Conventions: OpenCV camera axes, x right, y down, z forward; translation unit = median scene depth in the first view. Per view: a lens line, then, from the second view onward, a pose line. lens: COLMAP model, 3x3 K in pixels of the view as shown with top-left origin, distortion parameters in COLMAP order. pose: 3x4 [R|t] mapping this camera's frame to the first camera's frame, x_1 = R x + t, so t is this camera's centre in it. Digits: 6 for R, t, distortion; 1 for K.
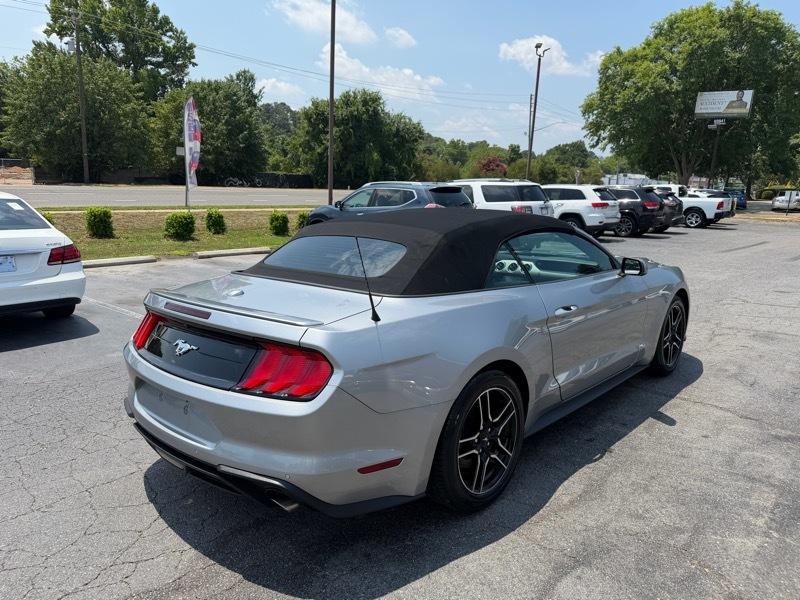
lens RADIAL K [[552.8, 0, 402.6], [0, 552.8, 315.1], [0, 0, 1]] dist [-0.002178, -0.005679]
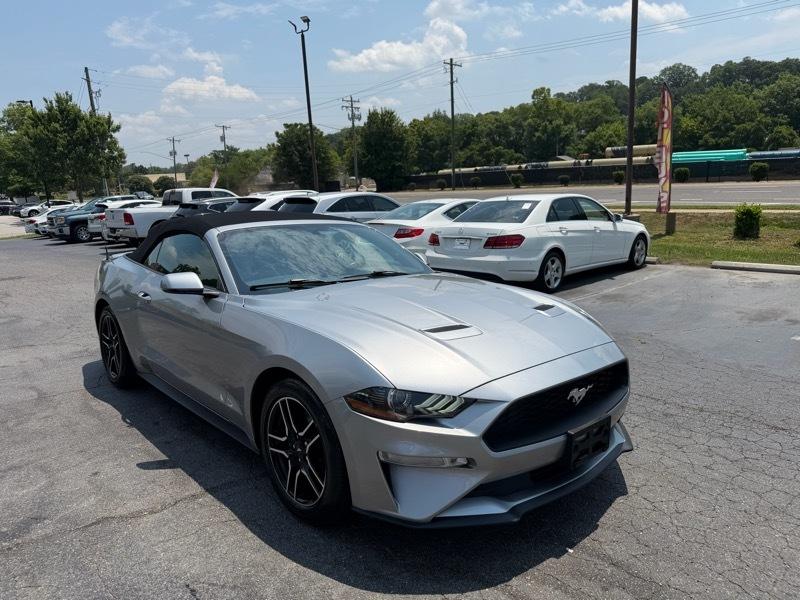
lens RADIAL K [[572.8, 0, 398.6], [0, 572.8, 302.2], [0, 0, 1]] dist [-0.026208, -0.002147]
pose [[-0.094660, 0.171360, -0.980650, 0.373031], [-0.190204, 0.963813, 0.186778, -0.083834], [0.977170, 0.204204, -0.058641, 0.409164]]
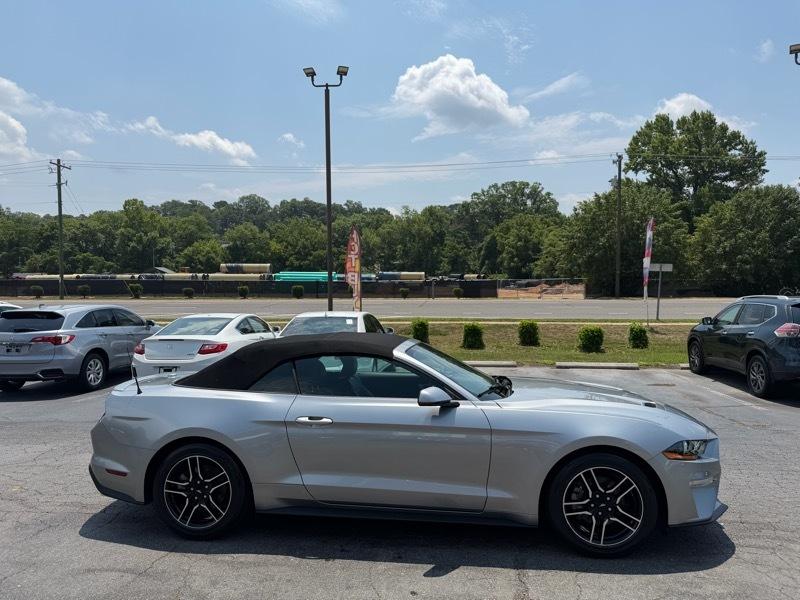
lens RADIAL K [[552.8, 0, 402.6], [0, 552.8, 315.1], [0, 0, 1]] dist [-0.002178, -0.005679]
pose [[0.584880, 0.007255, -0.811088, 0.351863], [-0.165788, 0.979919, -0.110786, -0.033793], [0.793996, 0.199266, 0.574337, 0.105843]]
